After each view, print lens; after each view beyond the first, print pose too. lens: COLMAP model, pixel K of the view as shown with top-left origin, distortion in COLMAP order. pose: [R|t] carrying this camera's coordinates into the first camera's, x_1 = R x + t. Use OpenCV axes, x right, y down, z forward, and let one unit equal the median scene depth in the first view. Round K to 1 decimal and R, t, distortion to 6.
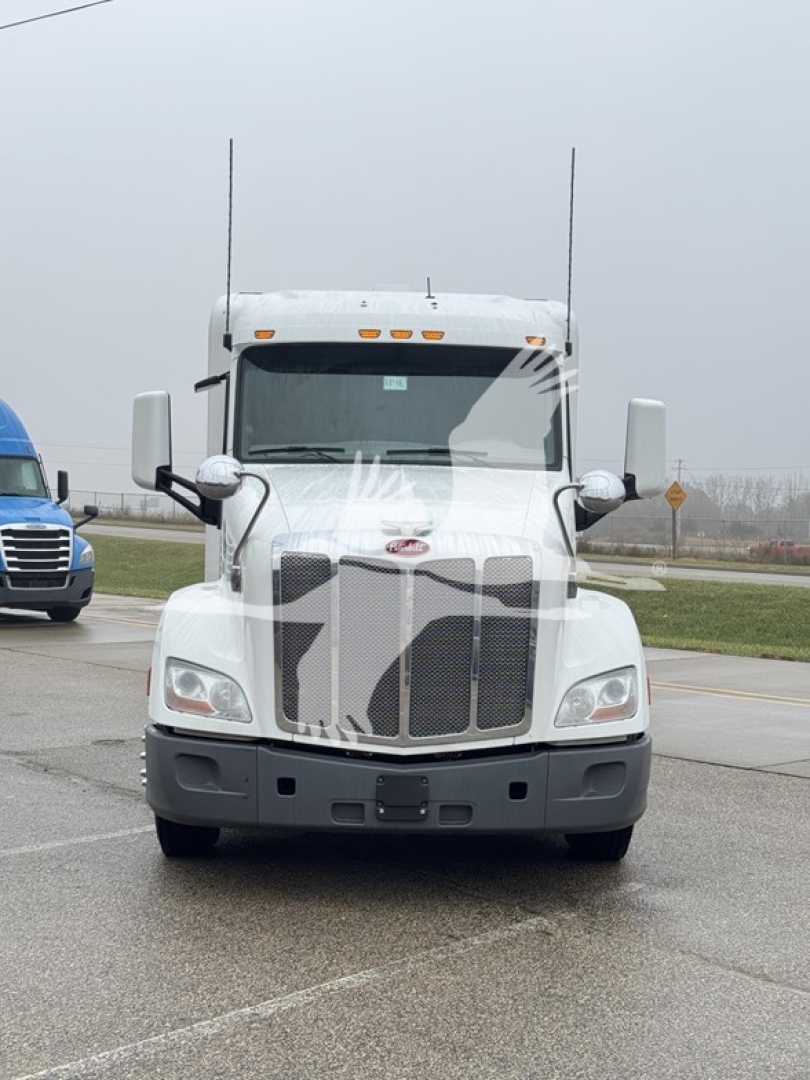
lens RADIAL K [[1439.6, 0, 405.0], [0, 1439.6, 540.0], [0, 0, 1]] dist [0.060457, -0.008098]
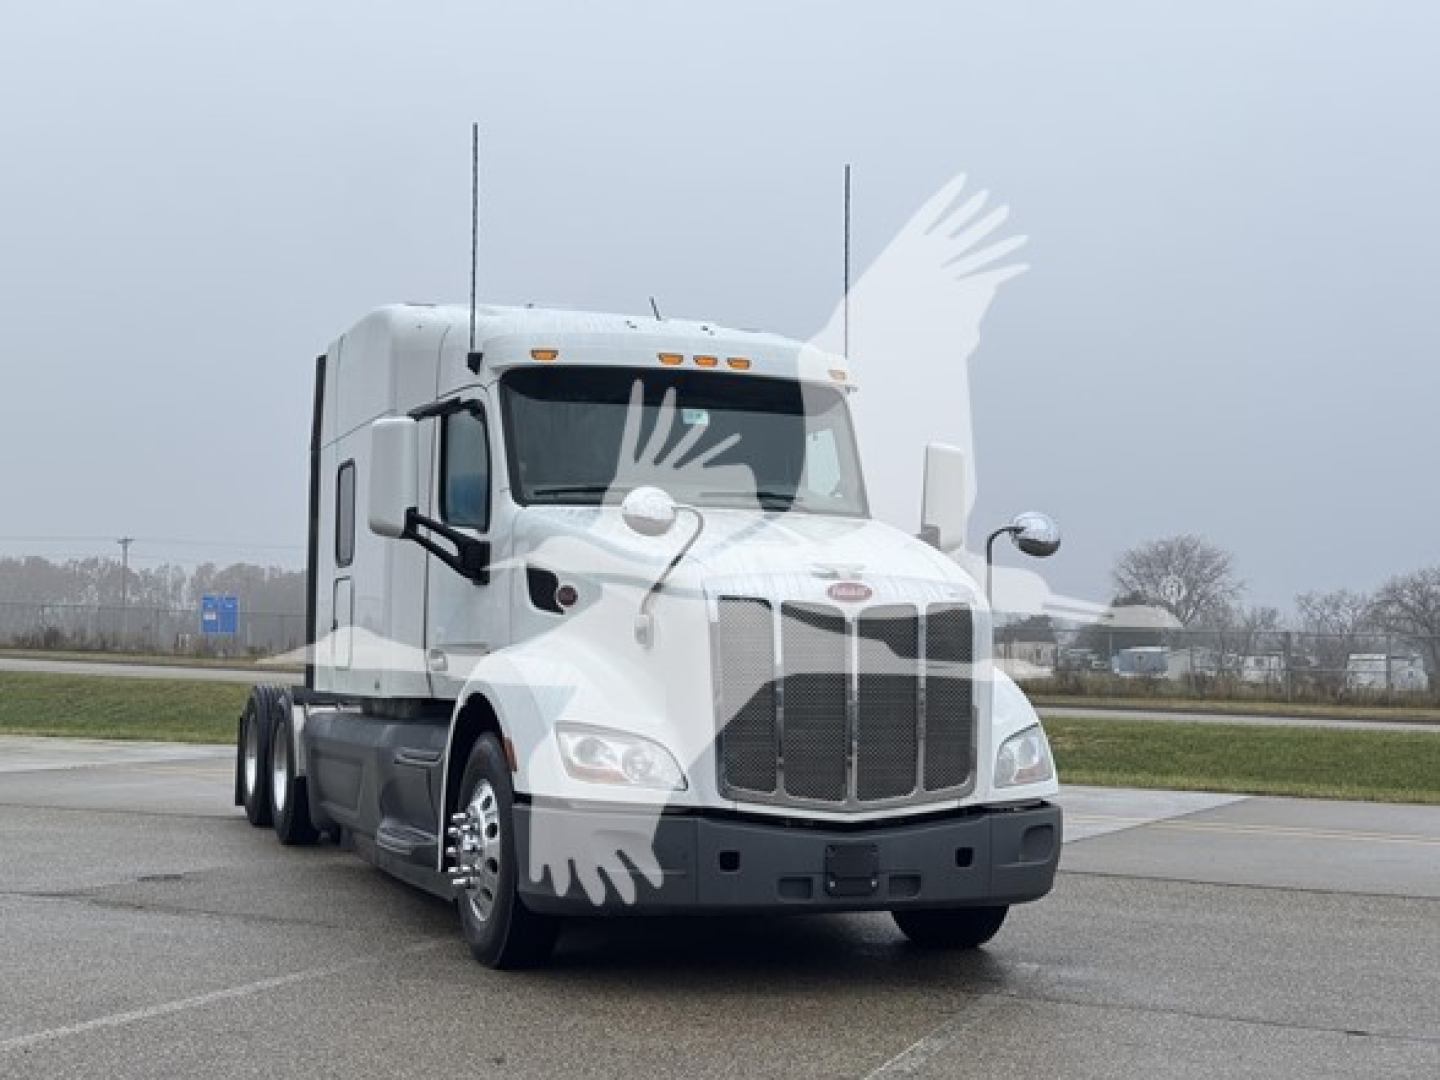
lens RADIAL K [[1880.2, 0, 720.0], [0, 1880.2, 540.0], [0, 0, 1]] dist [0.017913, 0.012052]
pose [[0.949638, 0.014416, 0.313017, -0.435261], [0.004213, 0.998263, -0.058758, 0.040602], [-0.313320, 0.057117, 0.947928, -0.096819]]
